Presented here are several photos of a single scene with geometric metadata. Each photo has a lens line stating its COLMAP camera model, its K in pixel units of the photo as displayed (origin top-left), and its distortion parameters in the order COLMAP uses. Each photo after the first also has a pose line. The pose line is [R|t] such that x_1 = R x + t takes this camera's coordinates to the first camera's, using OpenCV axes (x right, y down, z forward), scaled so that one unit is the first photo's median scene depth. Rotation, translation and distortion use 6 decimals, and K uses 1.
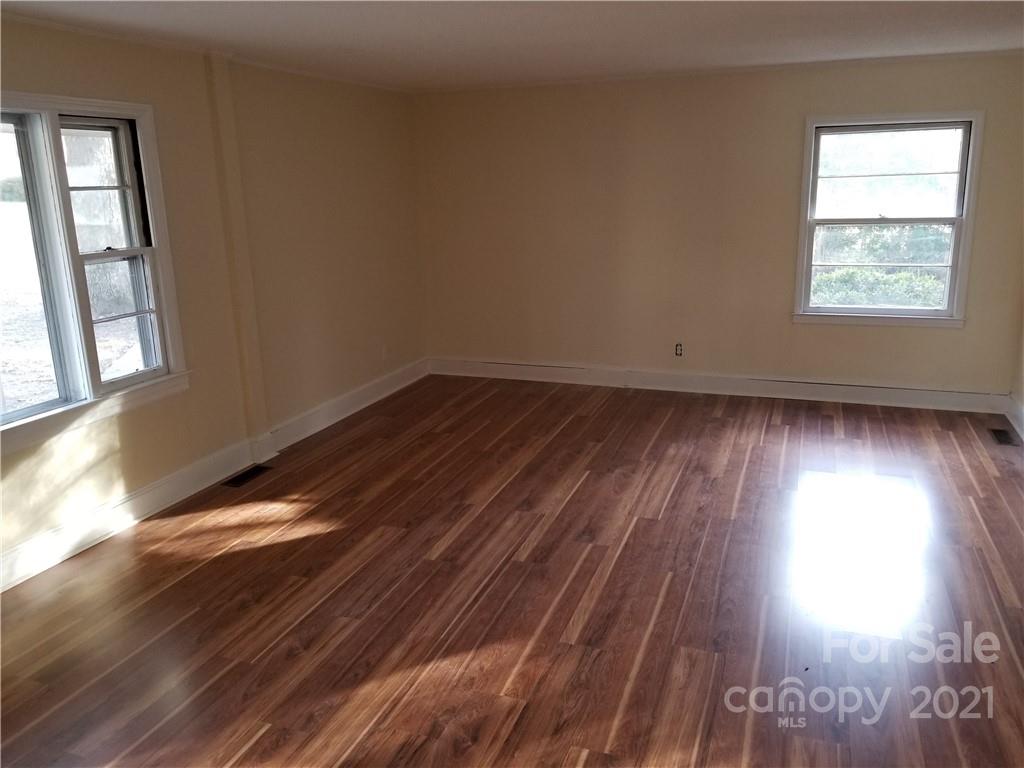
lens RADIAL K [[810.2, 0, 517.6], [0, 810.2, 385.4], [0, 0, 1]] dist [0.006612, -0.003996]
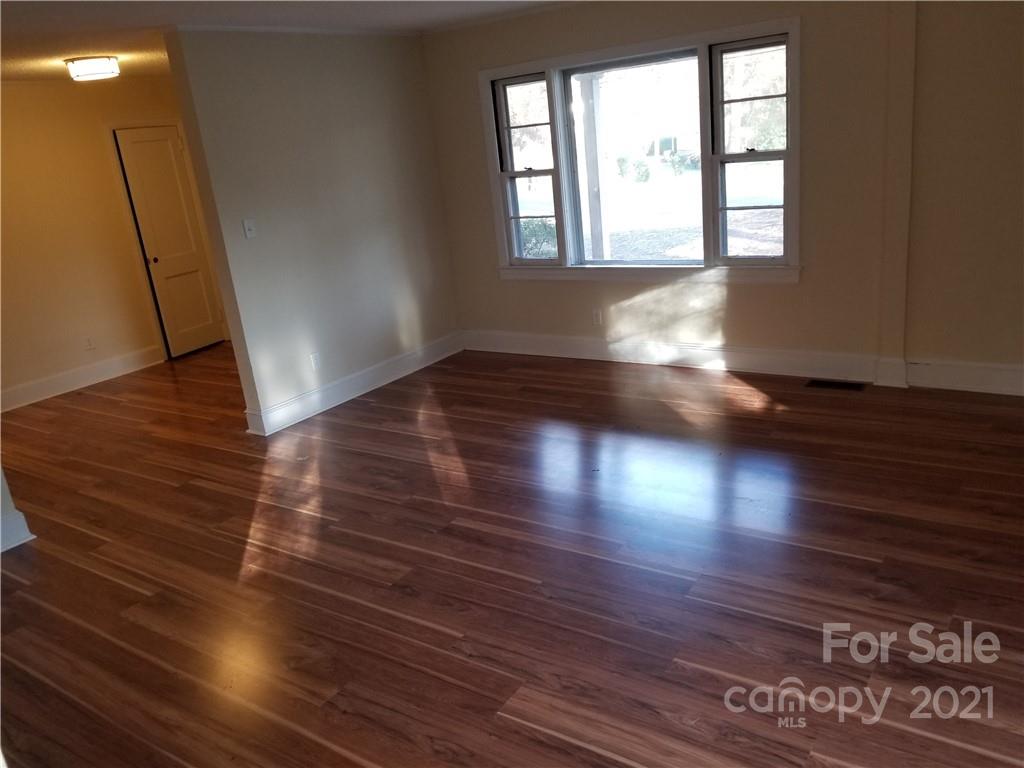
lens RADIAL K [[810.2, 0, 514.6], [0, 810.2, 381.1], [0, 0, 1]] dist [0.006612, -0.003996]
pose [[-0.271244, 0.332654, -0.903199, 0.777564], [-0.127390, 0.917716, 0.376258, -0.252092], [0.954043, 0.217116, -0.206548, 0.938694]]
